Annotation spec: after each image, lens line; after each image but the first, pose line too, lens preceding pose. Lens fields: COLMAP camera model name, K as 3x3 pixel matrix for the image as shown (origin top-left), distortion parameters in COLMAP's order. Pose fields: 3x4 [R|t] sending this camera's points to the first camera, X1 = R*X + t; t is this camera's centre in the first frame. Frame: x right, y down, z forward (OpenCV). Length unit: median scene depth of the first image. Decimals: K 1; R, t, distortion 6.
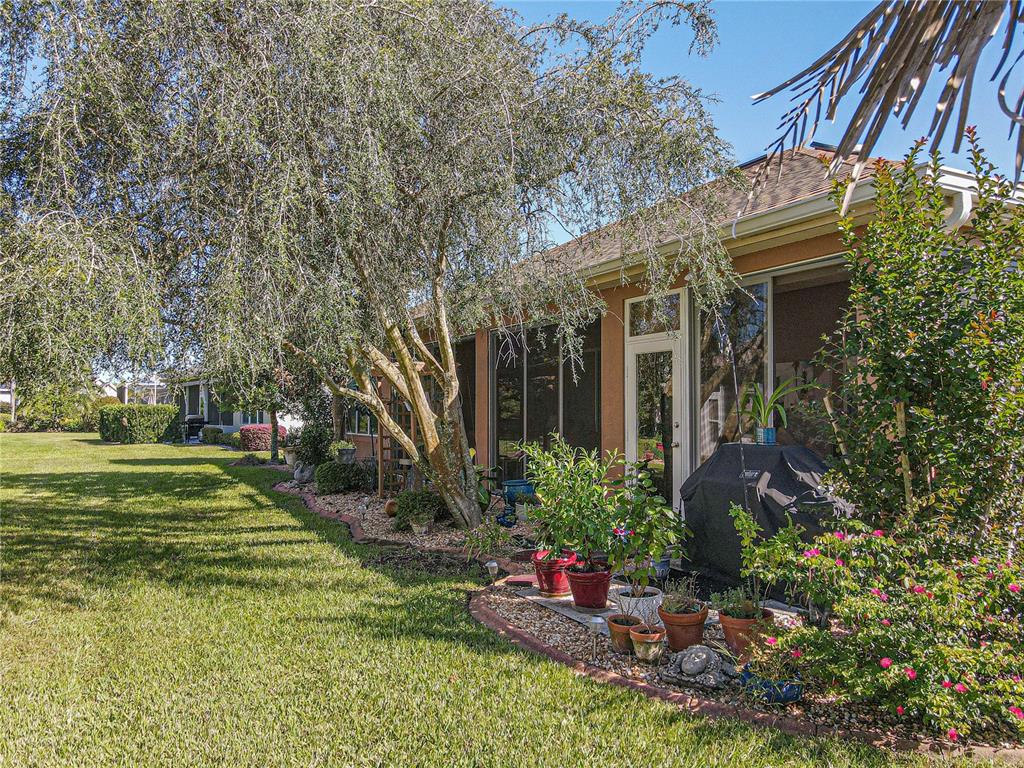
lens RADIAL K [[754.4, 0, 510.6], [0, 754.4, 386.3], [0, 0, 1]] dist [-0.001924, 0.027698]
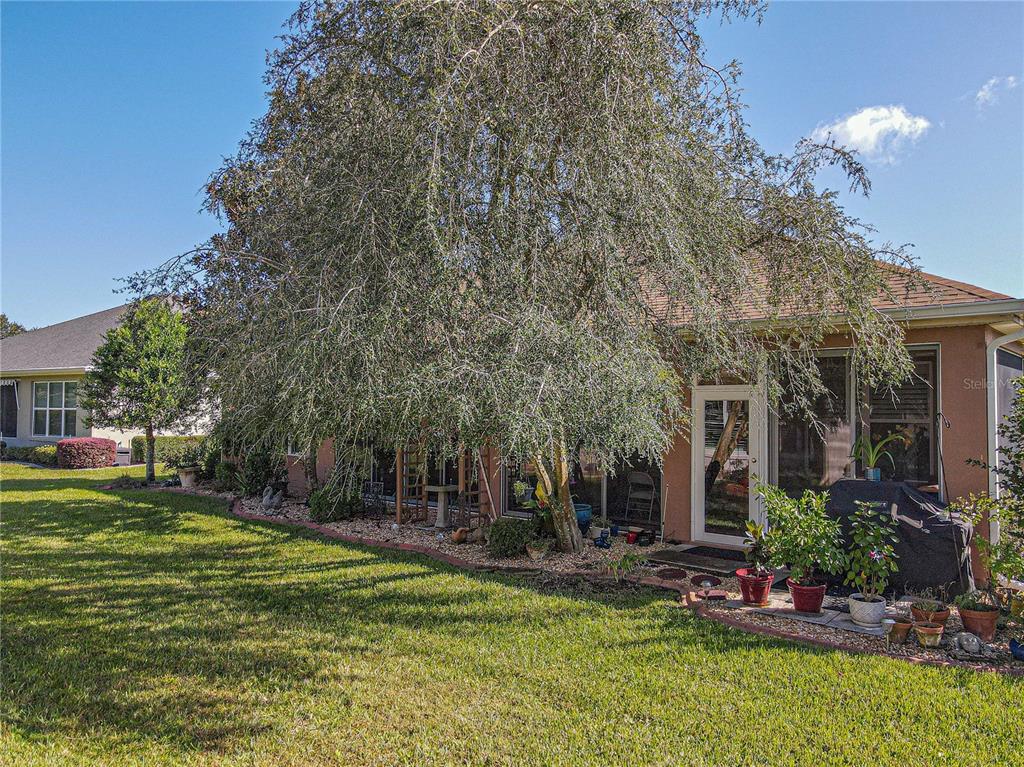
lens RADIAL K [[754.4, 0, 510.6], [0, 754.4, 385.8], [0, 0, 1]] dist [-0.001924, 0.027698]
pose [[0.928873, 0.019871, 0.369866, -0.808025], [-0.021260, 0.999774, -0.000321, -0.083620], [-0.369788, -0.007565, 0.929085, -0.026700]]
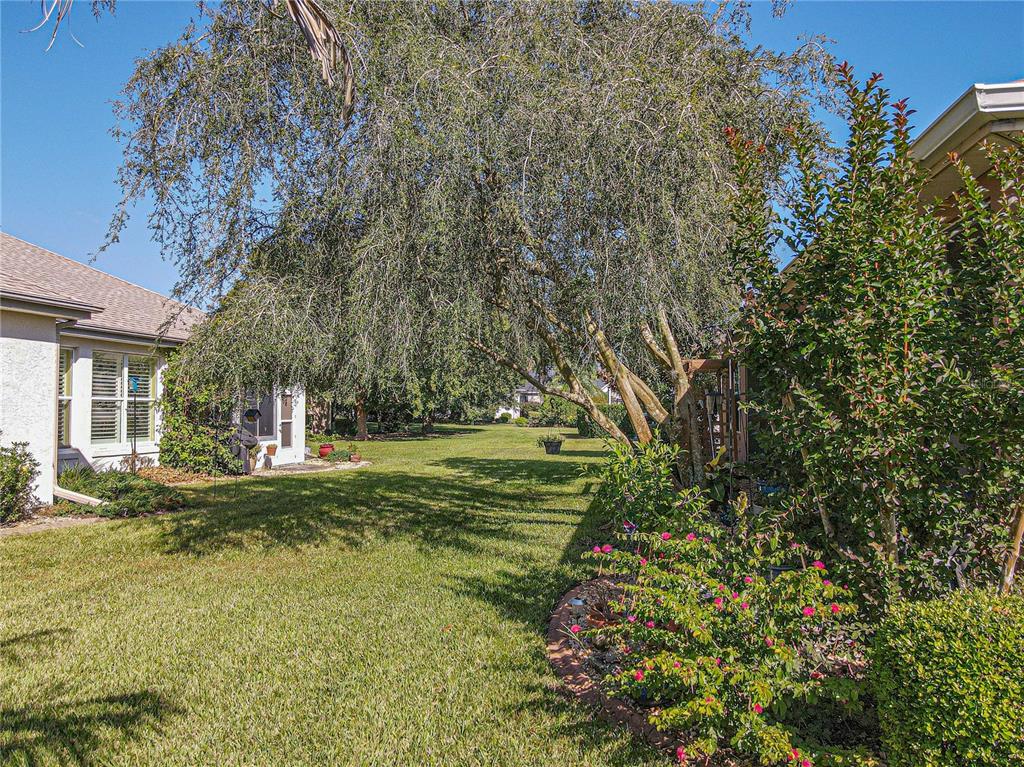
lens RADIAL K [[754.4, 0, 510.6], [0, 754.4, 385.8], [0, 0, 1]] dist [-0.001924, 0.027698]
pose [[0.788999, -0.021491, -0.614018, 0.543731], [0.022486, 0.999729, -0.006098, 0.005513], [0.613983, -0.008995, 0.789268, 0.077217]]
